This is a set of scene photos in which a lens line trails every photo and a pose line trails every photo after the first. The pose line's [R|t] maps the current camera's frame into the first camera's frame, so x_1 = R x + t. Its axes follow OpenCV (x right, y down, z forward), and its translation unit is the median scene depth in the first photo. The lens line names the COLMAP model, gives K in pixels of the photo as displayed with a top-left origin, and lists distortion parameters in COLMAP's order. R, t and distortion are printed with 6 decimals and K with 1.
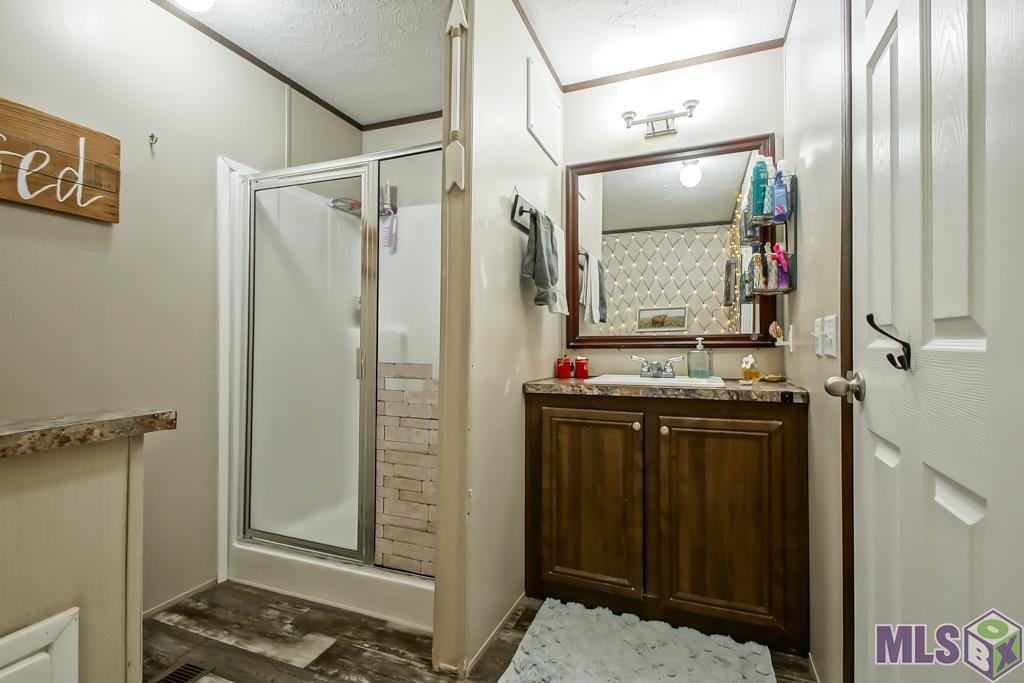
lens RADIAL K [[460.0, 0, 513.4], [0, 460.0, 339.6], [0, 0, 1]] dist [0.000622, -0.000087]
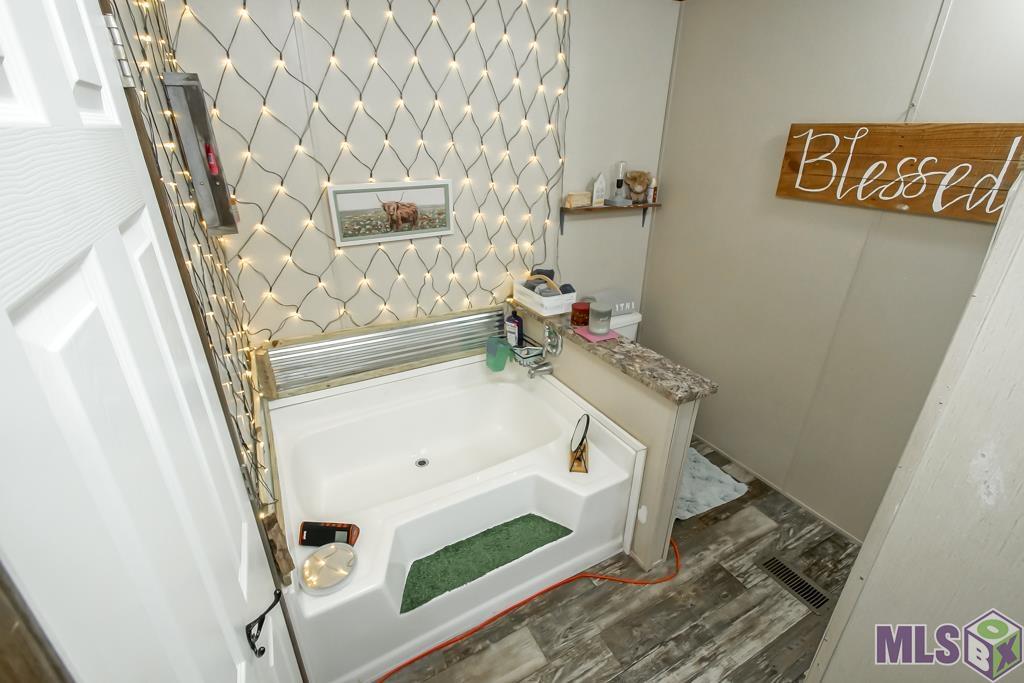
lens RADIAL K [[460.0, 0, 510.1], [0, 460.0, 339.0], [0, 0, 1]] dist [0.000622, -0.000087]
pose [[-0.641320, 0.315107, -0.699583, 0.507734], [0.001465, 0.912279, 0.409567, -0.473187], [0.767272, 0.261639, -0.585525, 0.912781]]
